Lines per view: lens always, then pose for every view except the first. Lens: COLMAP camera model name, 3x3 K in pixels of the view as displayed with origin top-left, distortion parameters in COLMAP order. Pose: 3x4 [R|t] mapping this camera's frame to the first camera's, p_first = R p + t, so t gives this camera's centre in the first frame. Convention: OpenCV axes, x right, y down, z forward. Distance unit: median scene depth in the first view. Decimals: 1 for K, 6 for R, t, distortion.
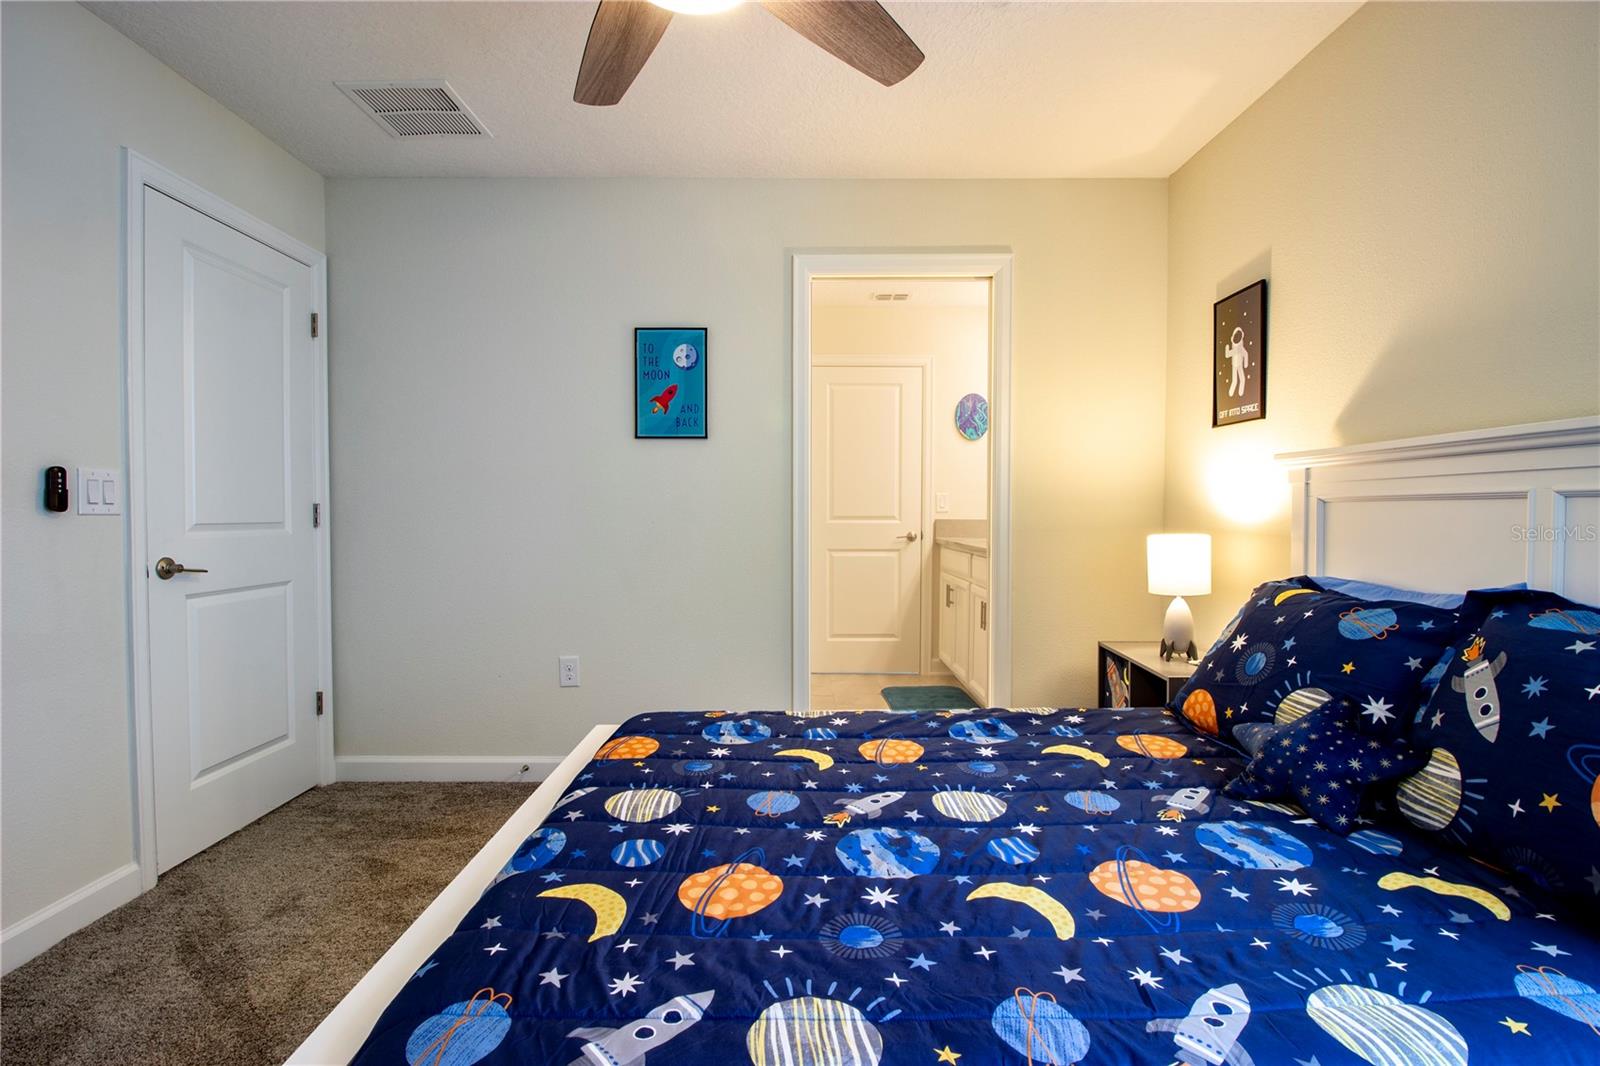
lens RADIAL K [[725.6, 0, 792.7], [0, 725.6, 523.9], [0, 0, 1]] dist [-0.000261, -0.000133]
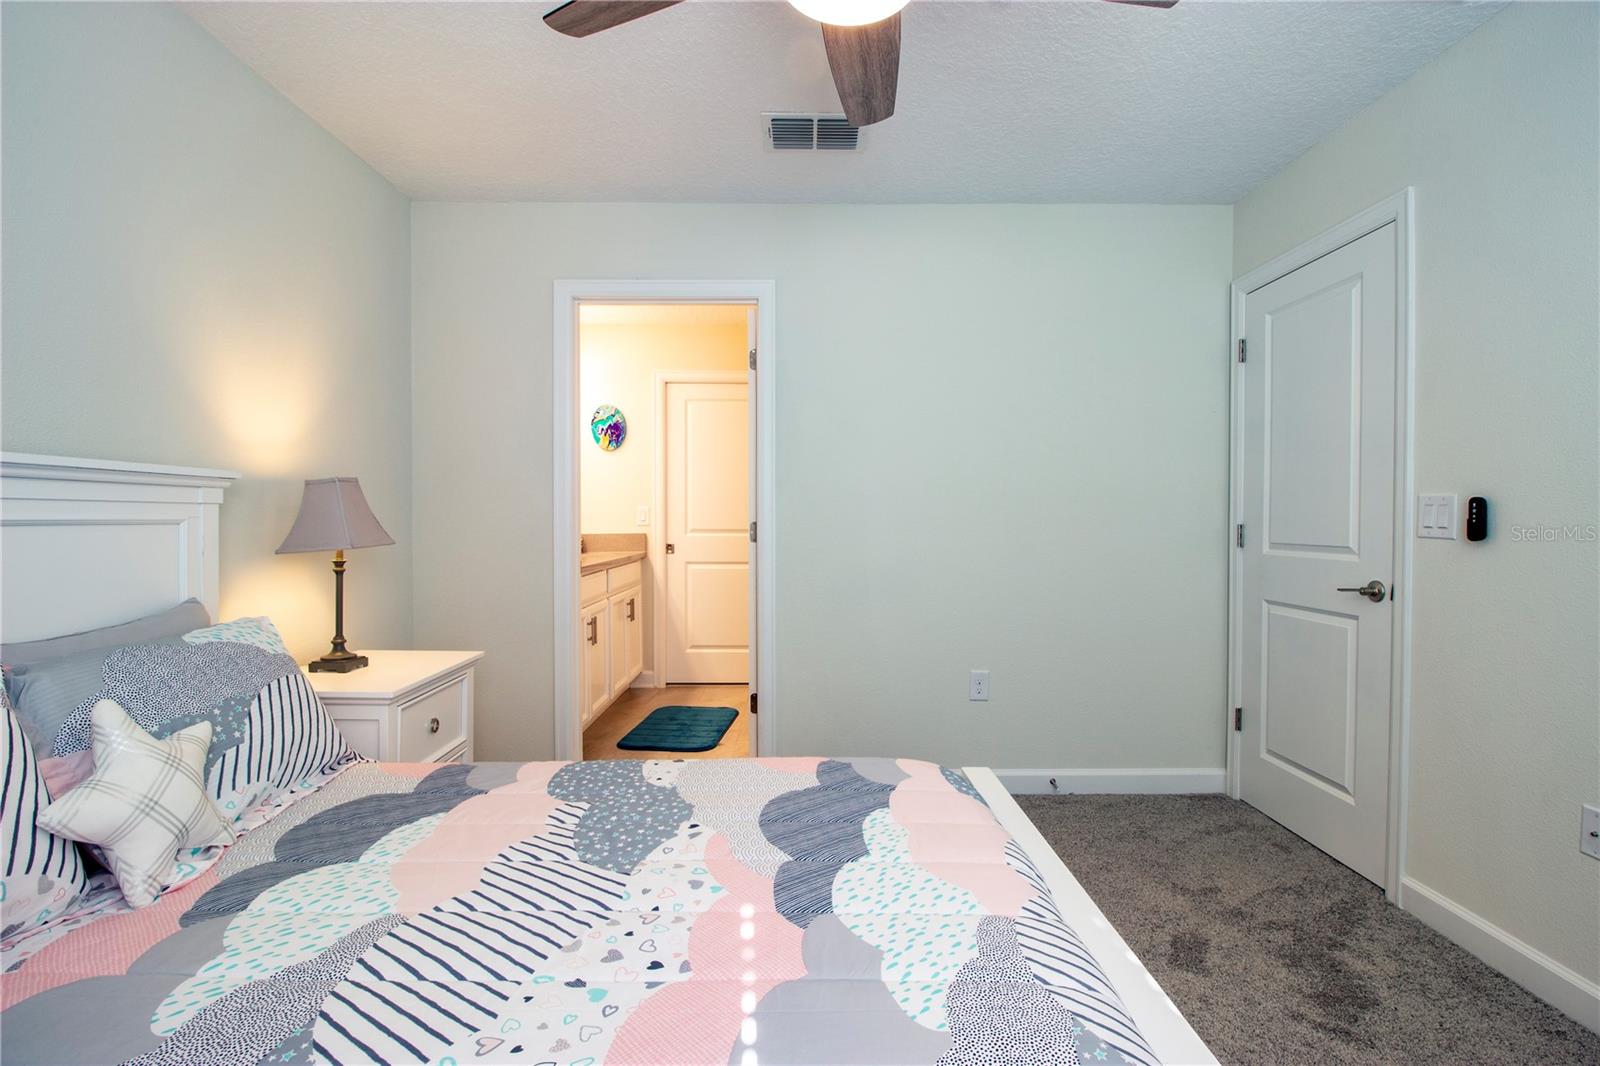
lens RADIAL K [[725.6, 0, 792.7], [0, 725.6, 523.9], [0, 0, 1]] dist [-0.000261, -0.000133]
pose [[0.002416, 0.013591, -0.999905, 1.139264], [-0.022198, 0.999662, 0.013534, -0.044302], [0.999751, 0.022164, 0.002717, 1.126572]]
